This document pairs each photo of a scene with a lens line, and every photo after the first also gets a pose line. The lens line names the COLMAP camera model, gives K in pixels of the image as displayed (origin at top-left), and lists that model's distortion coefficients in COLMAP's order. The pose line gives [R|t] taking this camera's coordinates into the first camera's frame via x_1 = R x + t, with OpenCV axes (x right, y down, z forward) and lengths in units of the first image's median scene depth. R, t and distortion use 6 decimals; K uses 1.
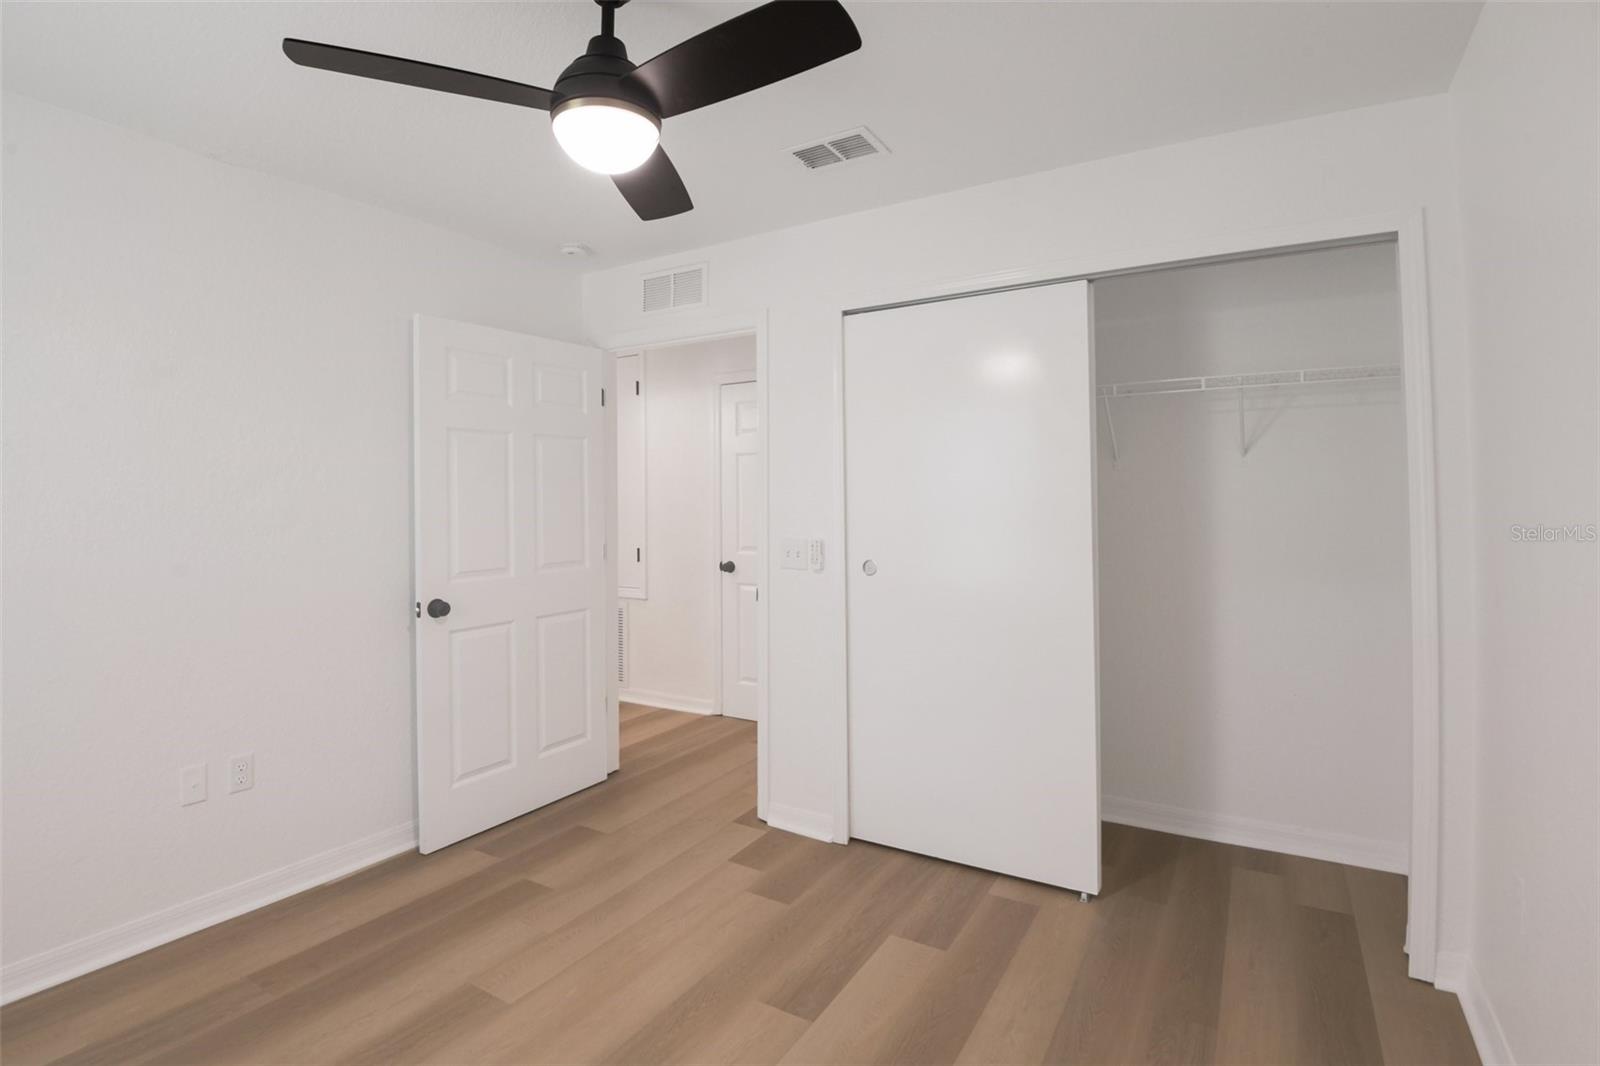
lens RADIAL K [[755.4, 0, 782.1], [0, 755.4, 531.0], [0, 0, 1]] dist [-0.023486, -0.010652]
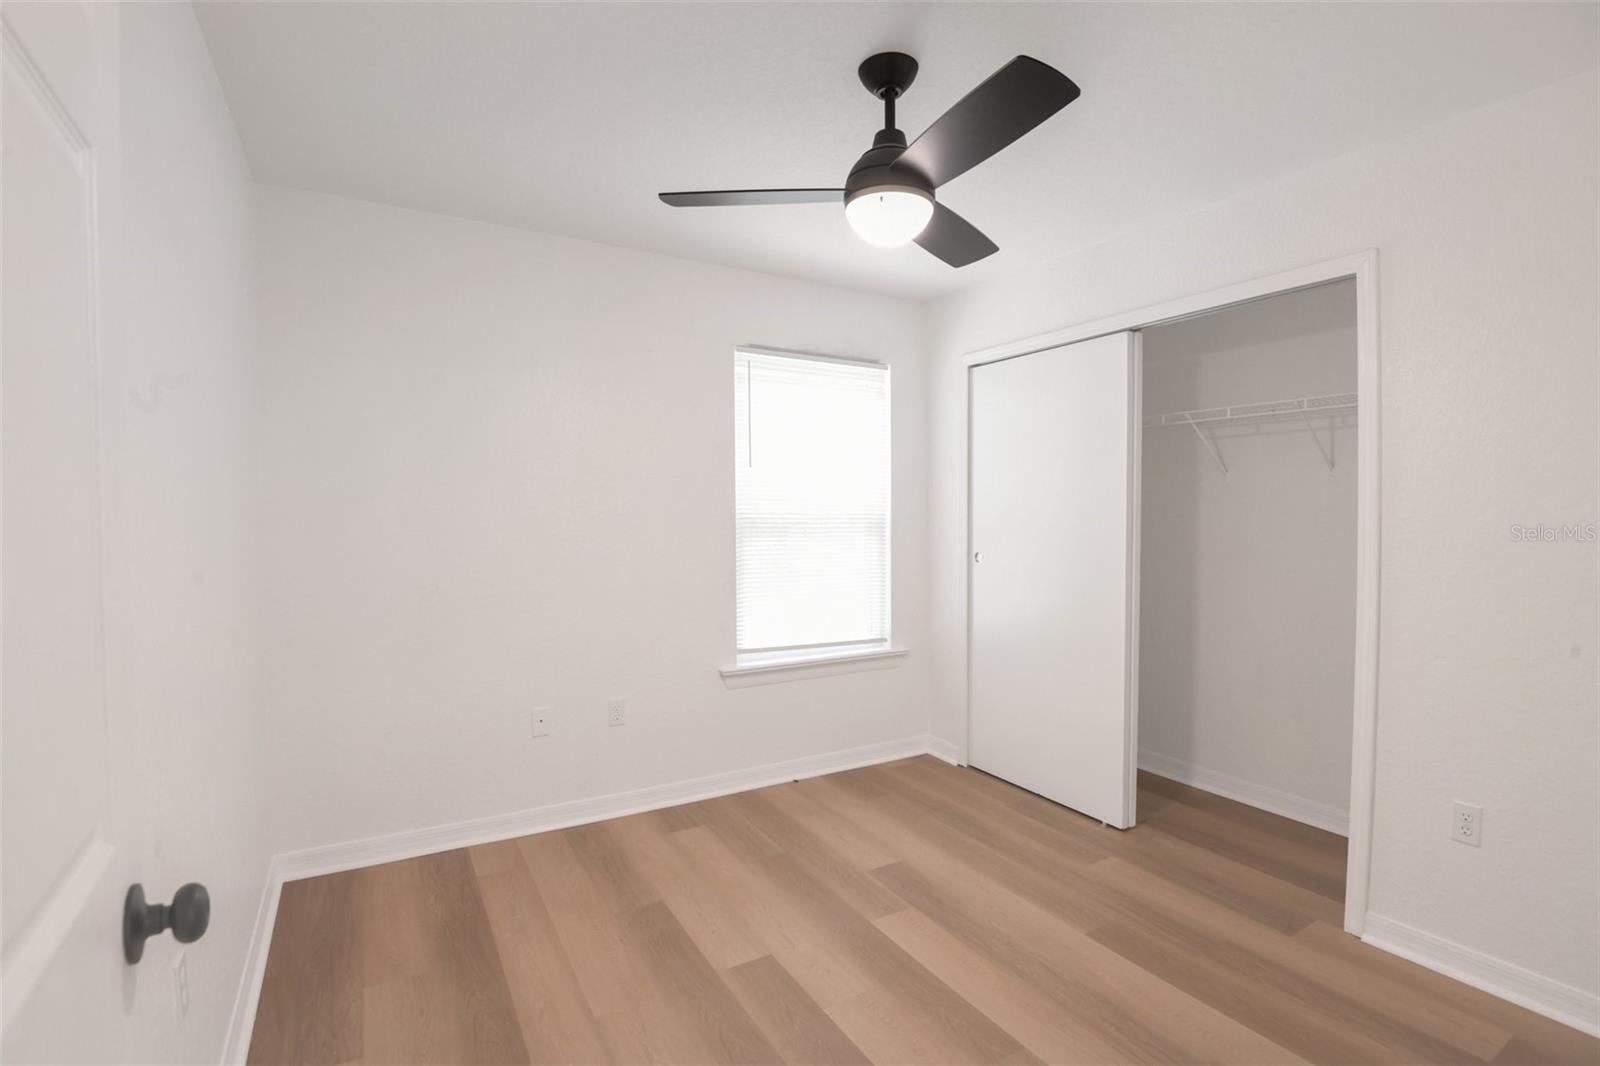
lens RADIAL K [[755.4, 0, 809.2], [0, 755.4, 533.6], [0, 0, 1]] dist [-0.023486, -0.010652]
pose [[0.874439, 0.013869, -0.484937, 0.573881], [-0.009533, 0.999889, 0.011407, -0.010673], [0.485042, -0.005352, 0.874475, -0.352008]]
